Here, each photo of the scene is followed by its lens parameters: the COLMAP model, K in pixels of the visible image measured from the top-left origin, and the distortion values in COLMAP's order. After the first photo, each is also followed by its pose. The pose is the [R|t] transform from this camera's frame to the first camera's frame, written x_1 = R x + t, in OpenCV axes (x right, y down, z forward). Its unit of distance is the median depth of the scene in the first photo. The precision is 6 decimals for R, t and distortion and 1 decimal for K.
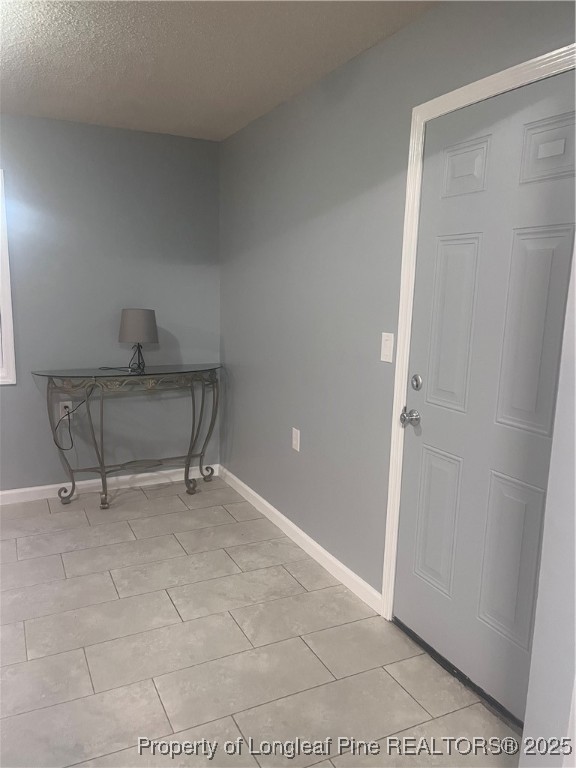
lens RADIAL K [[579.8, 0, 292.6], [0, 579.8, 386.5], [0, 0, 1]] dist [0.090957, -0.131437]
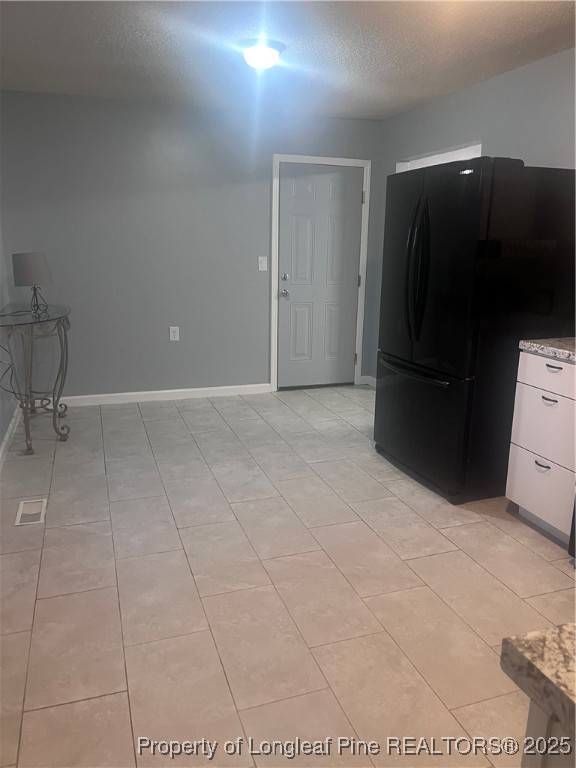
lens RADIAL K [[579.8, 0, 292.6], [0, 579.8, 386.5], [0, 0, 1]] dist [0.090957, -0.131437]
pose [[0.119167, -0.249399, 0.961041, -1.916564], [0.153678, 0.960906, 0.230309, -0.106286], [-0.980909, 0.120246, 0.152835, 0.612216]]
